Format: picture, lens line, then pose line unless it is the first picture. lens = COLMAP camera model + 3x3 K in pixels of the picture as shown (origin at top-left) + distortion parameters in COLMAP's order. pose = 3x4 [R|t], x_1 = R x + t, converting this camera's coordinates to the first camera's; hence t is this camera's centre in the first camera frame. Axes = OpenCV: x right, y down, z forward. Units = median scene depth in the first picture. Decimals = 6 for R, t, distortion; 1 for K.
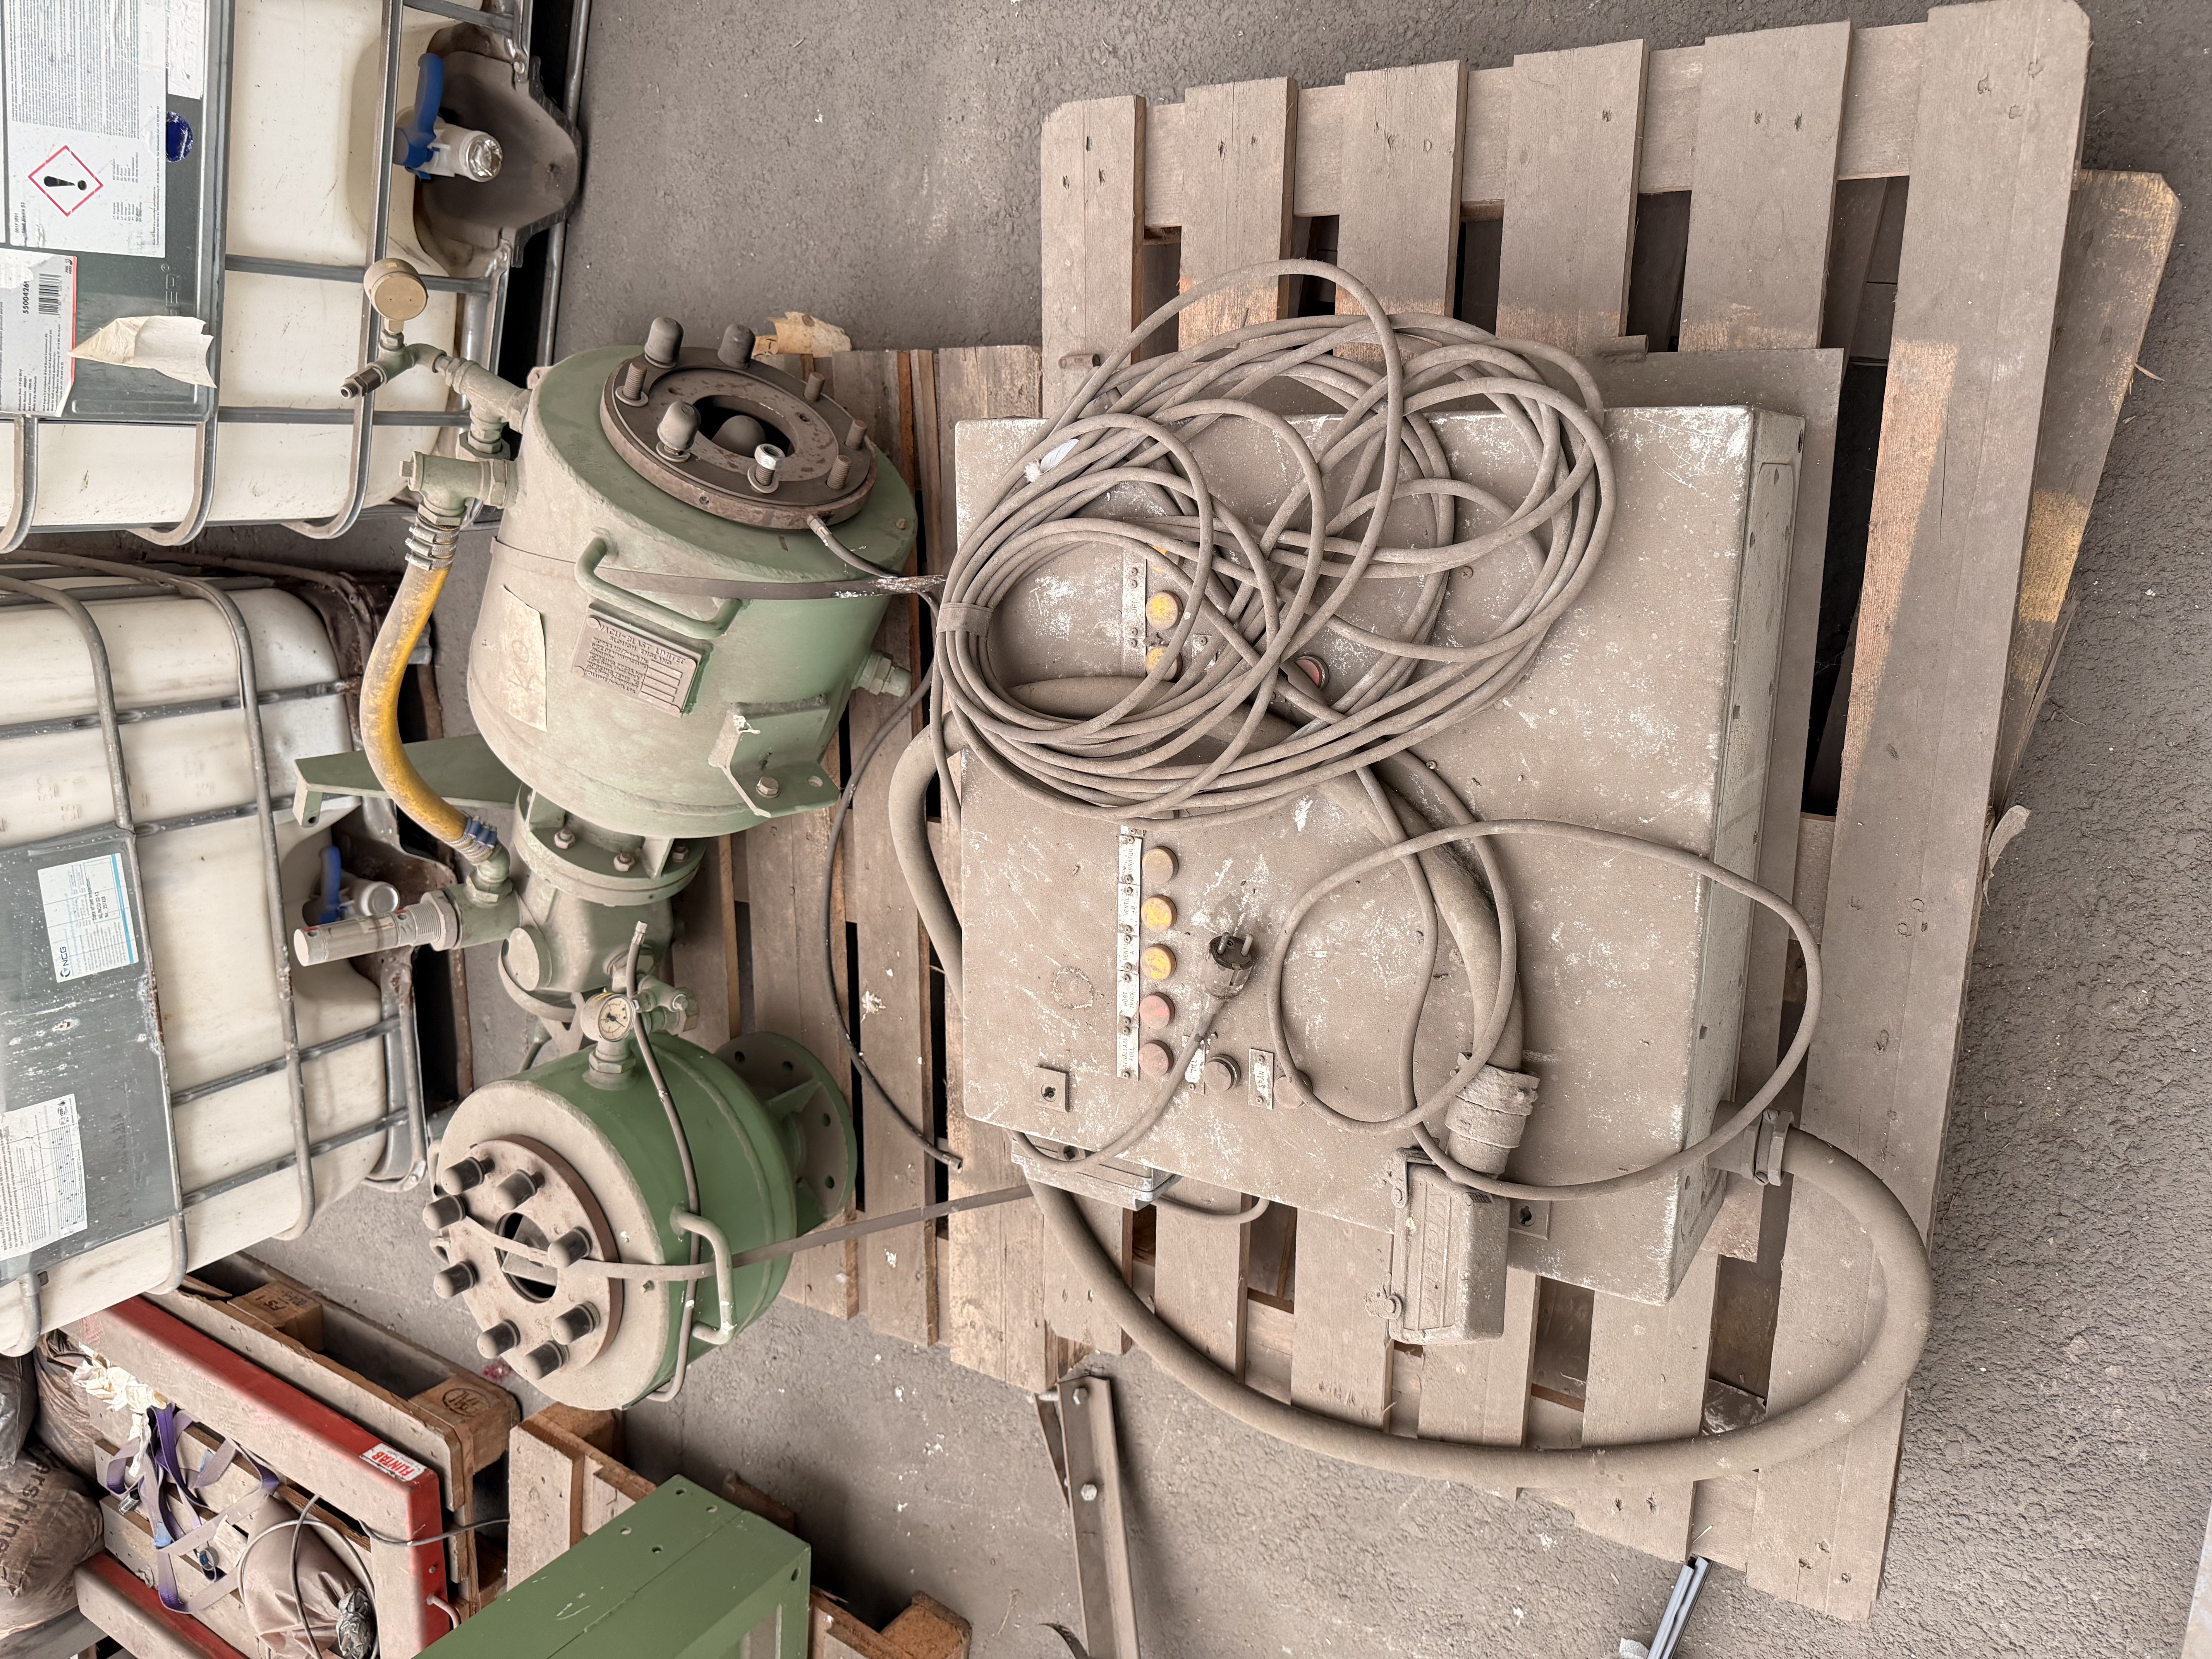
lens RADIAL K [[1560.5, 0, 1091.4], [0, 1560.5, 820.4], [0, 0, 1]] dist [0.027114, -0.031927]
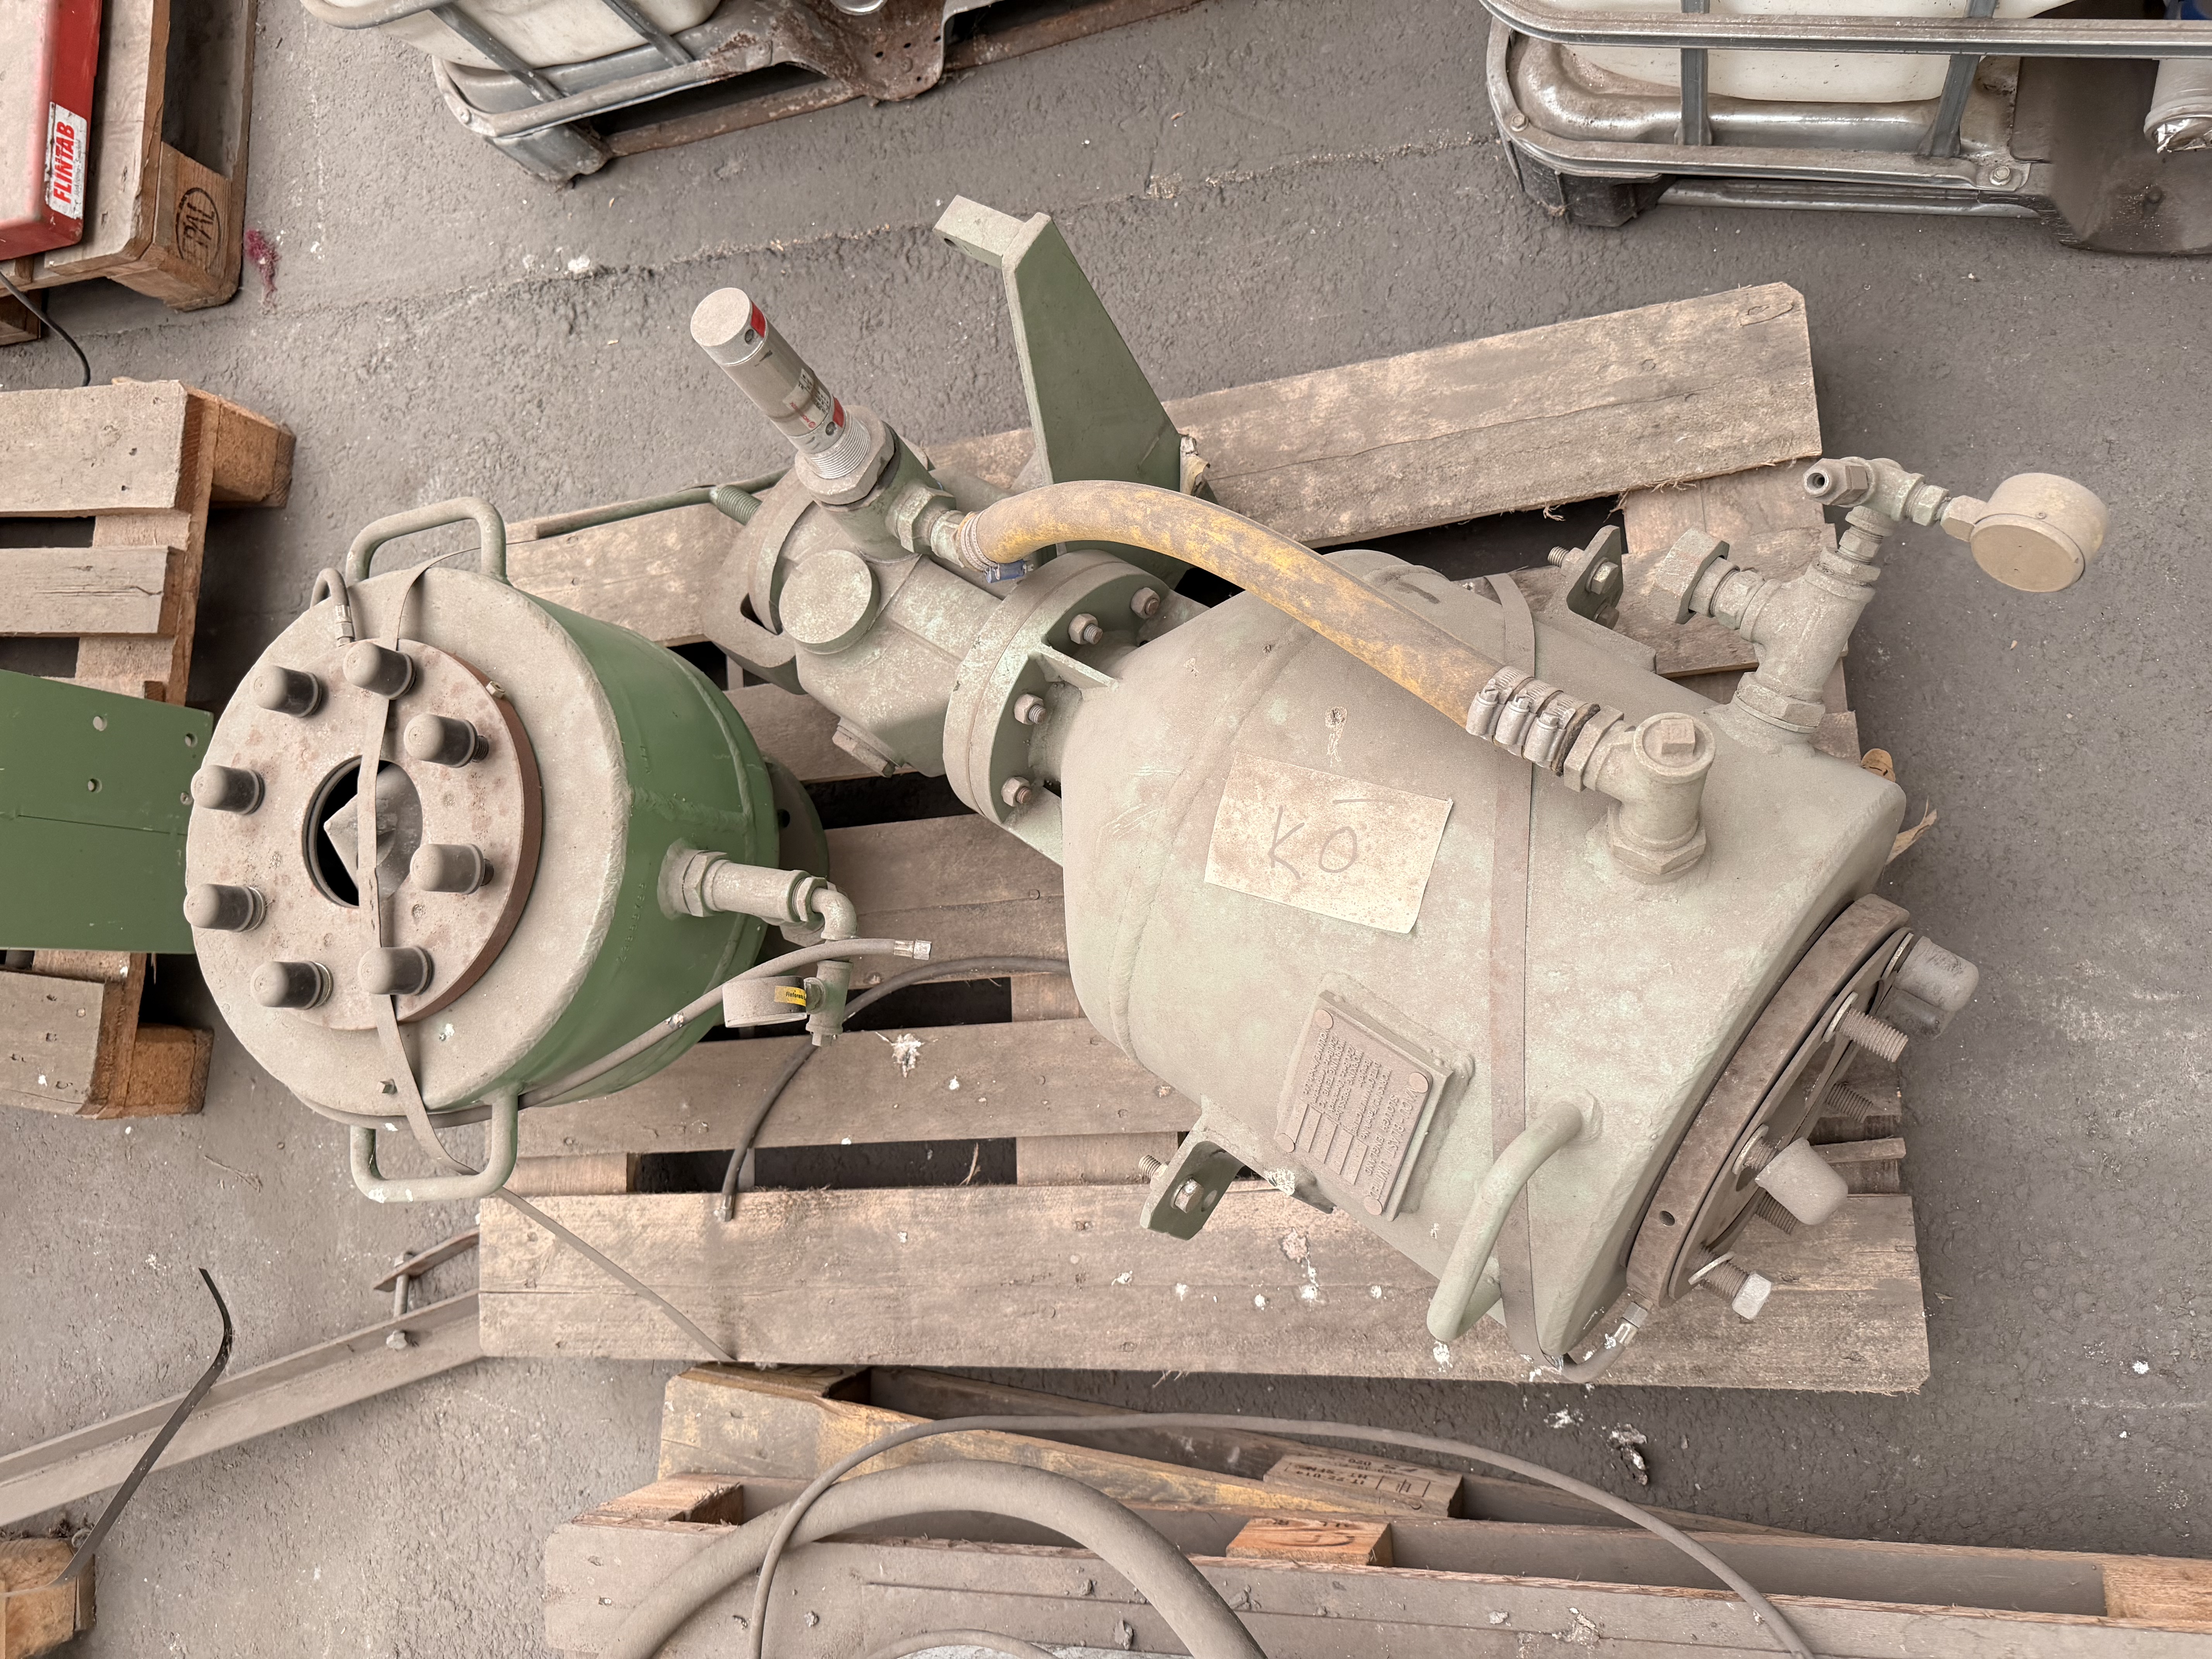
lens RADIAL K [[1560.5, 0, 1106.5], [0, 1560.5, 836.8], [0, 0, 1]] dist [0.027114, -0.031927]
pose [[0.219015, 0.895577, 0.387264, -0.383254], [-0.974835, 0.183933, 0.125955, -0.061891], [0.041572, -0.405105, 0.913325, 0.317154]]
